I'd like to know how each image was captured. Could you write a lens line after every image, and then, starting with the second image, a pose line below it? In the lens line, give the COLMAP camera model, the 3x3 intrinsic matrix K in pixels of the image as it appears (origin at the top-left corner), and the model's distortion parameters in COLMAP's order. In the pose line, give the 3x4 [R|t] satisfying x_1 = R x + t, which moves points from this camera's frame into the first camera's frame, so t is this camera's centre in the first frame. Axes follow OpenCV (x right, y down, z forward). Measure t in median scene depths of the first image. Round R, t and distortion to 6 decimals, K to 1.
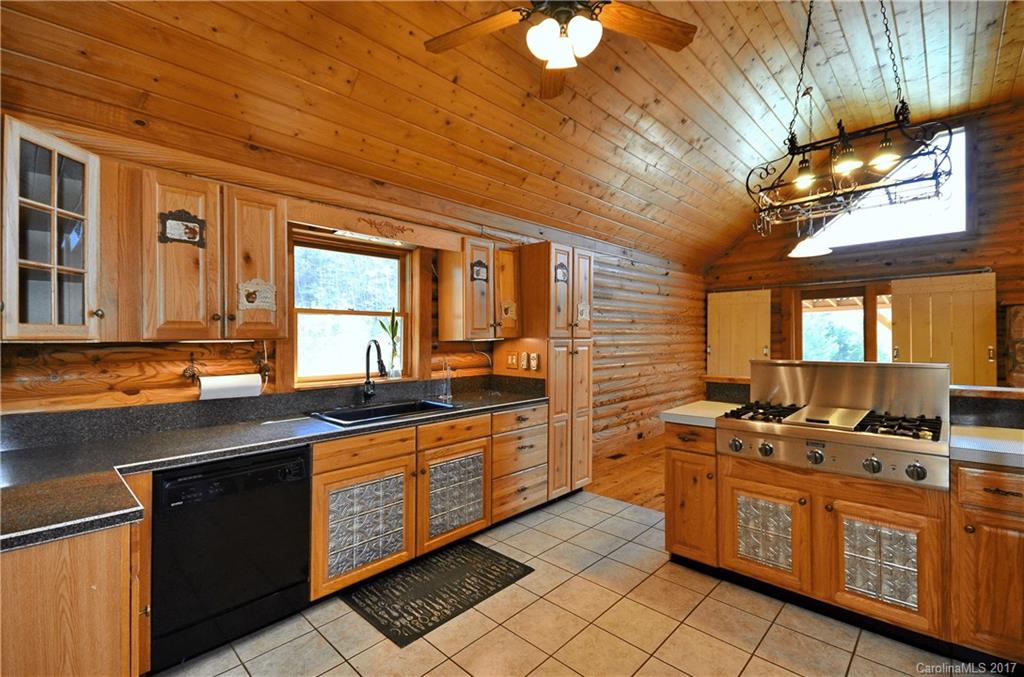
lens RADIAL K [[457.7, 0, 510.6], [0, 457.7, 337.4], [0, 0, 1]] dist [0.002053, 0.000030]
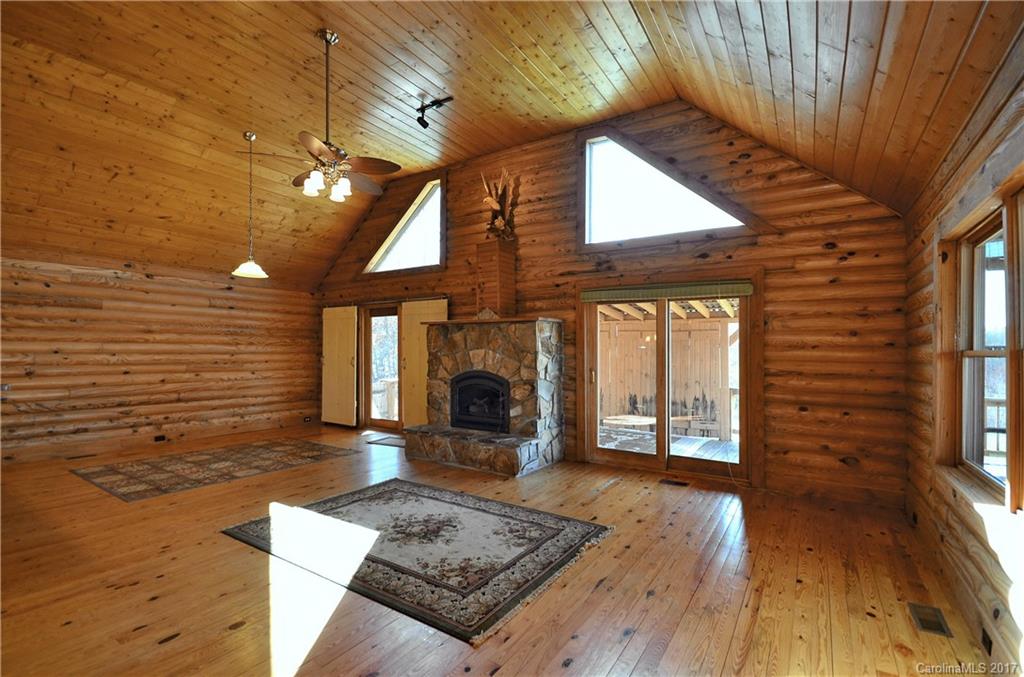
lens RADIAL K [[457.7, 0, 514.3], [0, 457.7, 345.2], [0, 0, 1]] dist [0.002053, 0.000030]
pose [[0.981745, 0.022333, 0.188887, 0.885335], [-0.020841, 0.999734, -0.009882, -0.009231], [-0.189058, 0.005765, 0.981949, -0.204759]]
